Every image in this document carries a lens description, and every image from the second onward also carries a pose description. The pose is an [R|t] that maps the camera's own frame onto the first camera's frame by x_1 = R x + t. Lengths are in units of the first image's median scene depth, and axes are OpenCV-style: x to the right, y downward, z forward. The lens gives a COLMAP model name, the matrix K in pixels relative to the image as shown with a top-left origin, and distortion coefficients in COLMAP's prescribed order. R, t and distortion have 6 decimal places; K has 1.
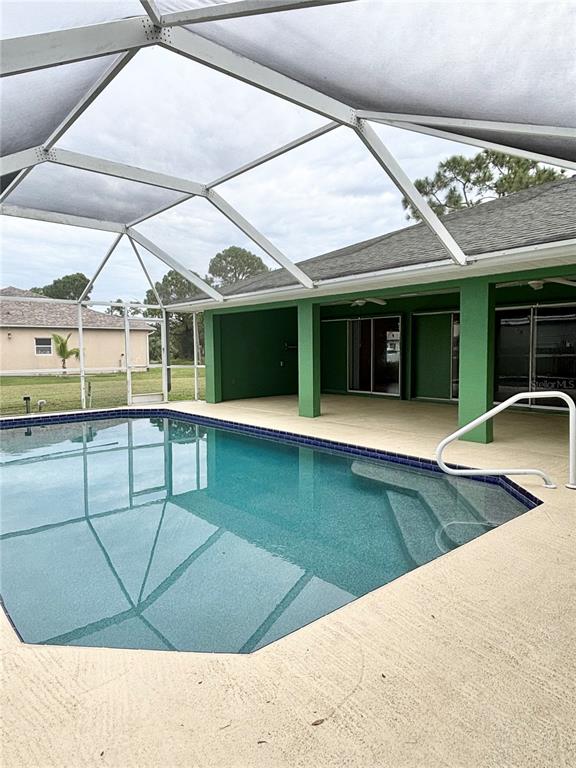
lens RADIAL K [[480.0, 0, 293.7], [0, 480.0, 378.8], [0, 0, 1]] dist [0.030564, -0.044878]
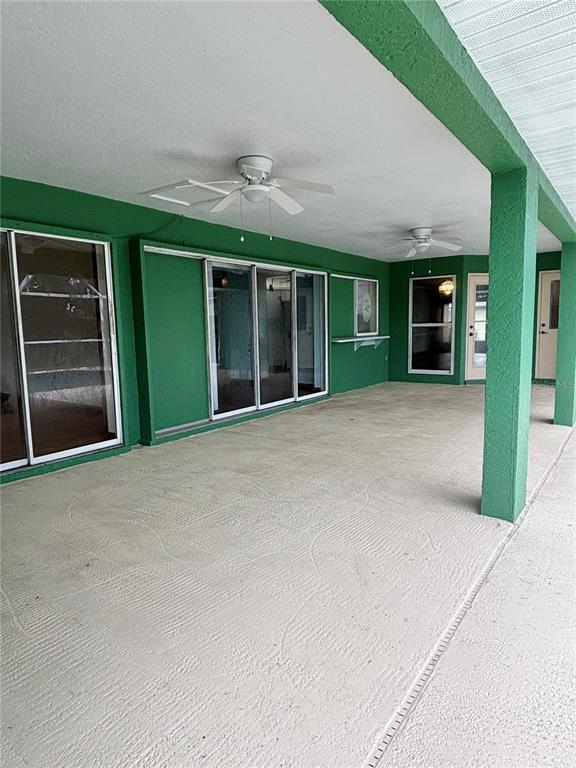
lens RADIAL K [[480.0, 0, 287.8], [0, 480.0, 384.2], [0, 0, 1]] dist [0.030564, -0.044878]
pose [[-0.220062, -0.107748, 0.969517, -0.209362], [0.083154, 0.988191, 0.128698, -0.056847], [-0.971935, 0.108940, -0.208504, 0.967519]]
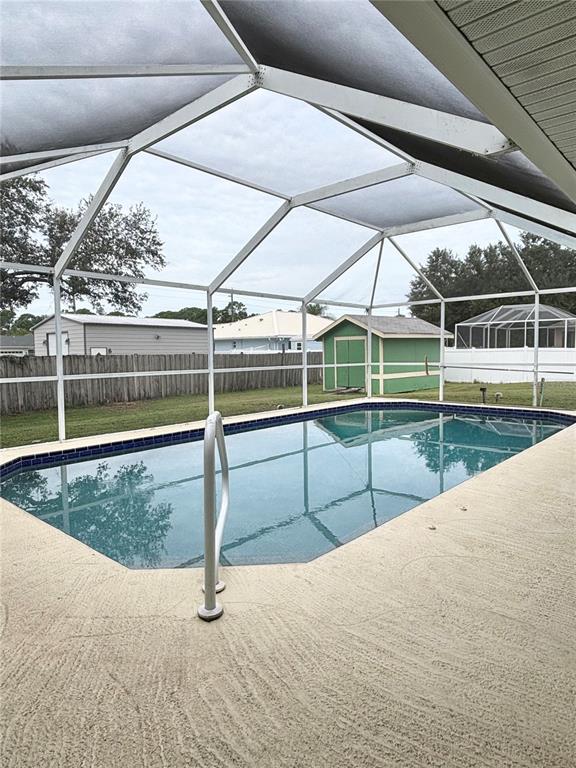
lens RADIAL K [[480.0, 0, 290.3], [0, 480.0, 380.0], [0, 0, 1]] dist [0.030564, -0.044878]
pose [[0.109409, 0.062874, -0.992006, 0.397734], [-0.046743, 0.997219, 0.058049, -0.019270], [0.992897, 0.040018, 0.112043, 0.389800]]
